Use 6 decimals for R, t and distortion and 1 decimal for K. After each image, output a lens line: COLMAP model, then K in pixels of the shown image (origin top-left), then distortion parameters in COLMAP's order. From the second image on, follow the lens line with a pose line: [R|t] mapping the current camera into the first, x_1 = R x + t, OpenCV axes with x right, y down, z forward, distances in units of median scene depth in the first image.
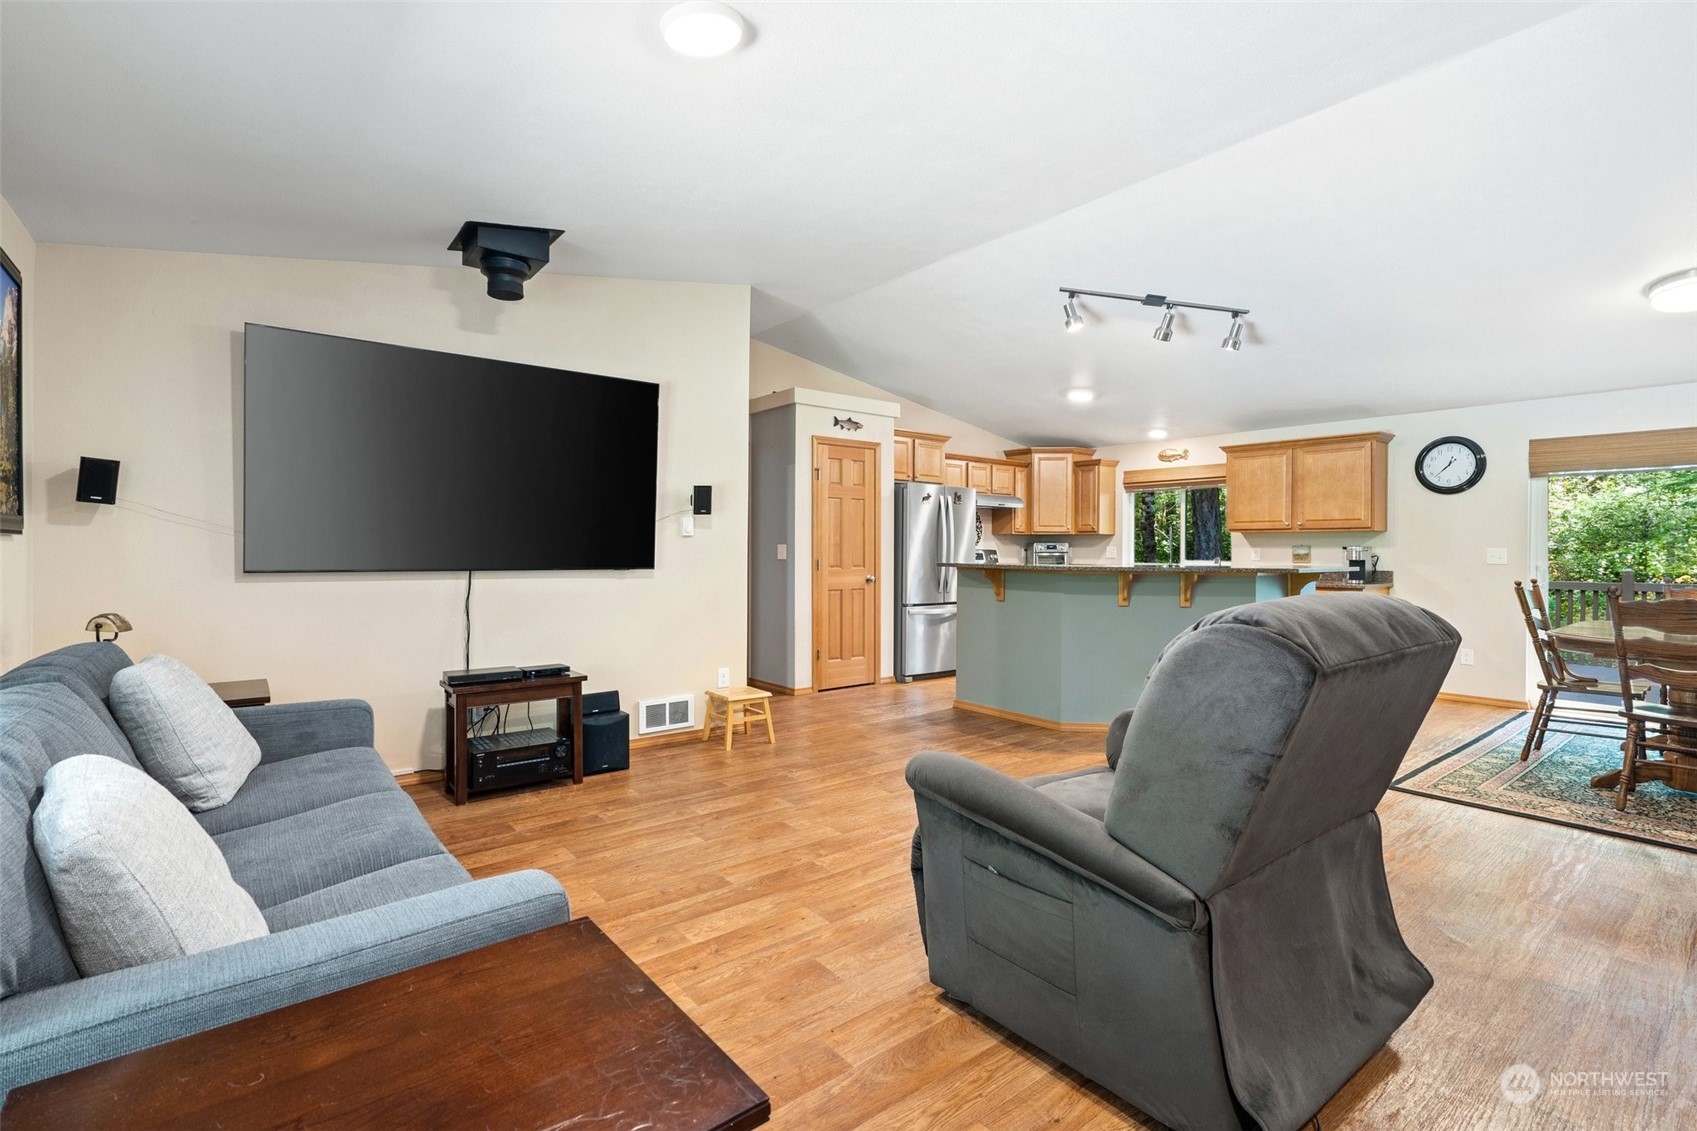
lens RADIAL K [[787.5, 0, 843.1], [0, 787.5, 552.0], [0, 0, 1]] dist [0.000160, -0.000248]
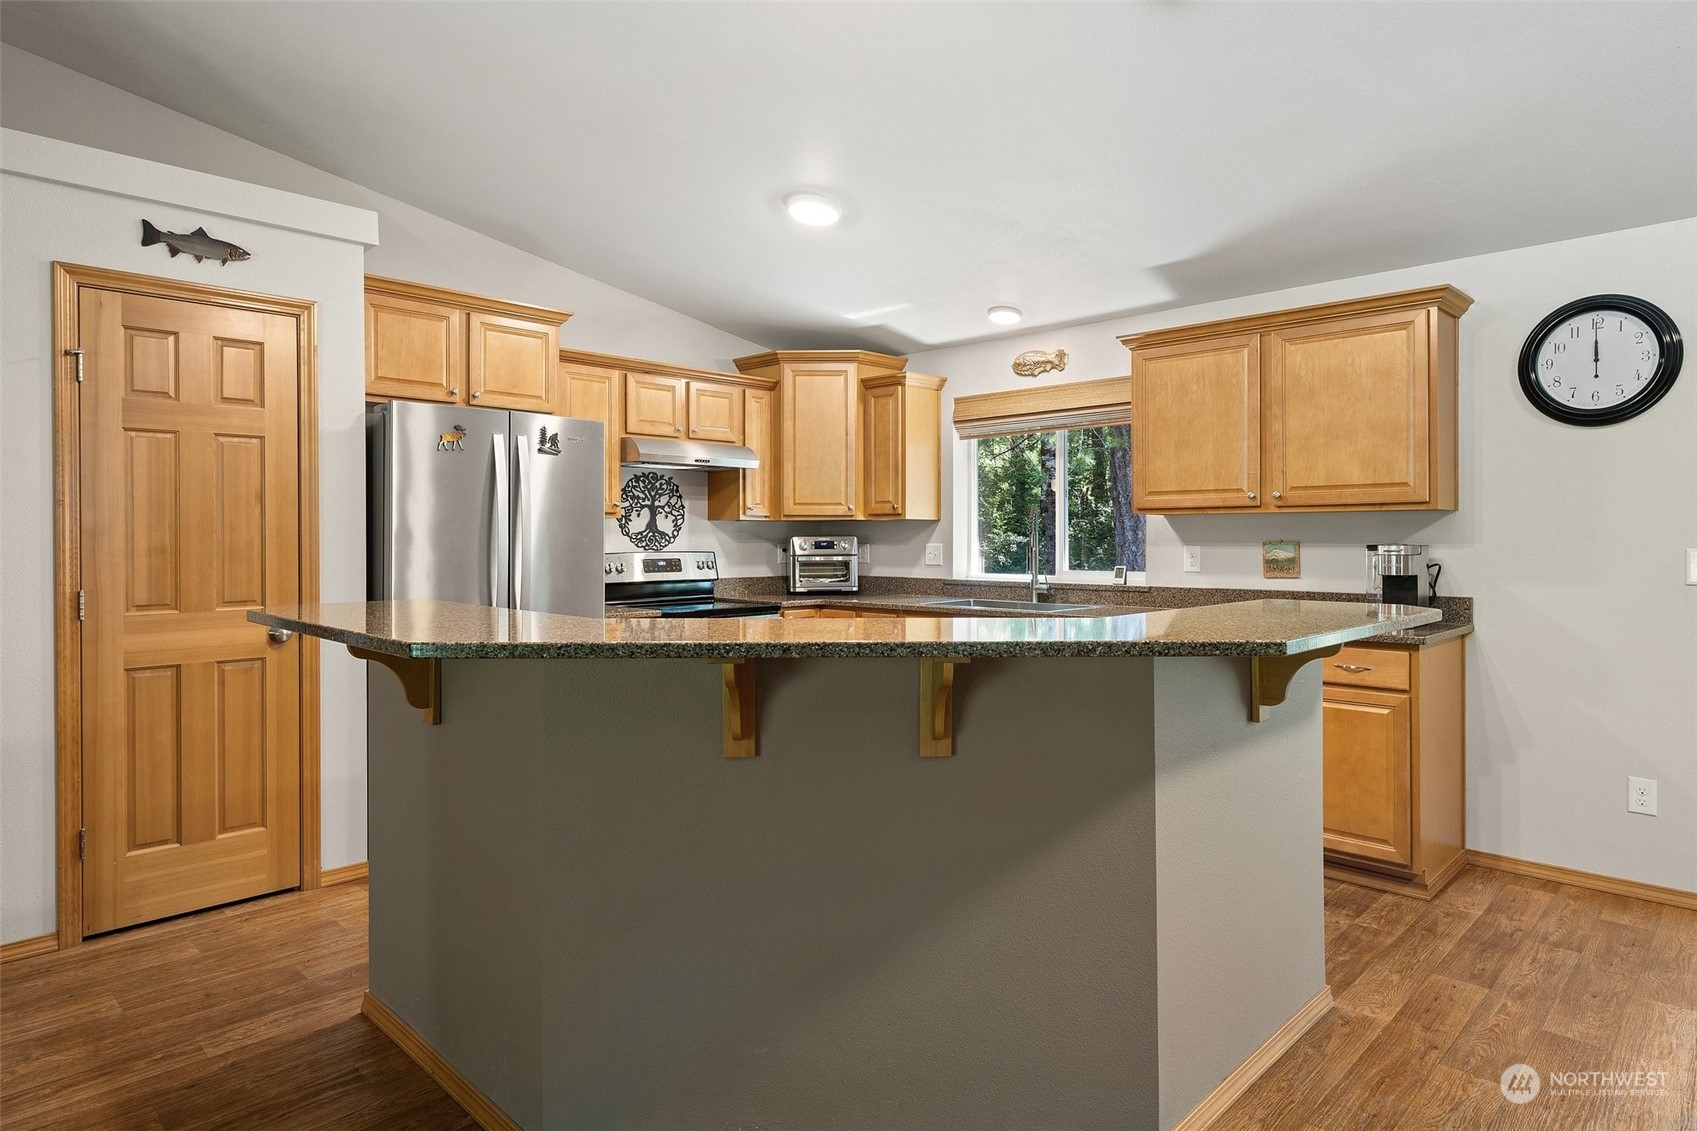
lens RADIAL K [[965.2, 0, 850.2], [0, 965.2, 537.9], [0, 0, 1]] dist [0.003199, 0.001488]
pose [[0.993391, -0.007887, 0.114505, 0.248872], [0.008264, 0.999962, -0.002823, -0.010603], [-0.114478, 0.003751, 0.993419, 0.436220]]
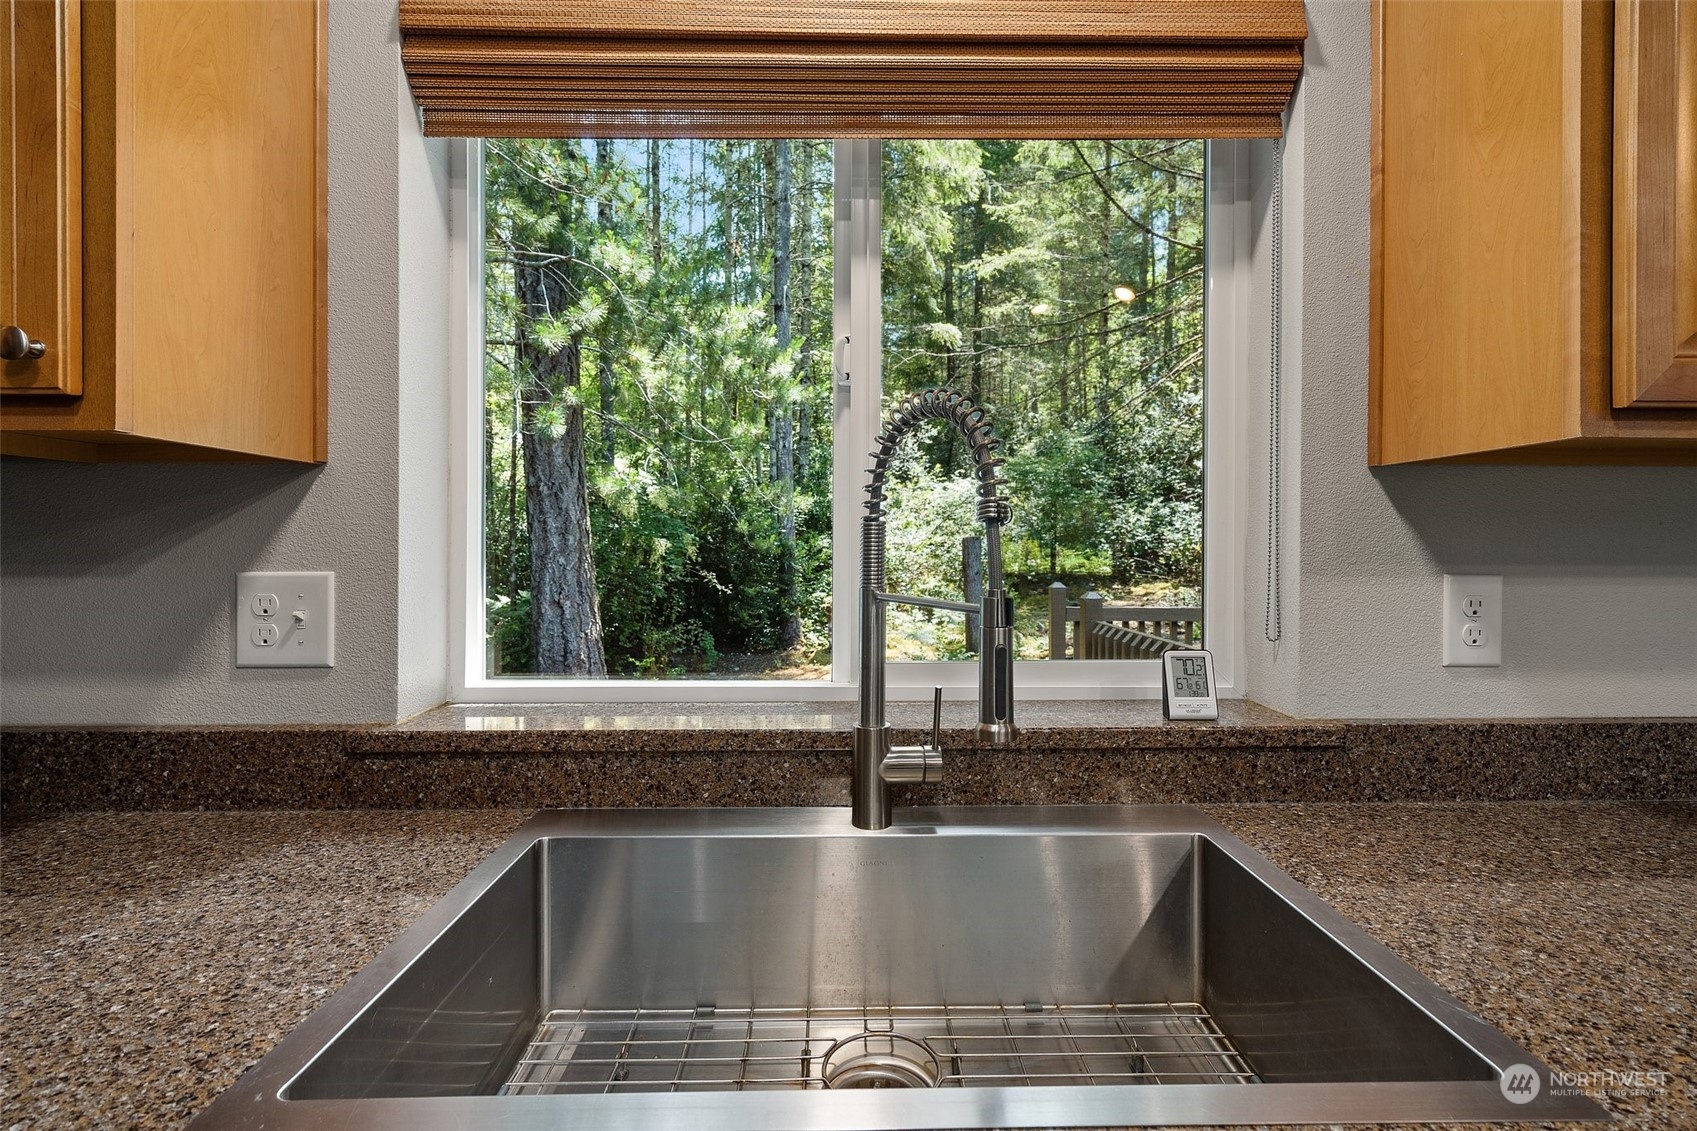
lens RADIAL K [[787.5, 0, 843.1], [0, 787.5, 552.0], [0, 0, 1]] dist [0.000160, -0.000248]
pose [[0.607796, -0.011564, 0.794009, 0.349946], [0.003943, 0.999926, 0.011544, -0.011799], [-0.794083, -0.003885, 0.607796, 1.017651]]
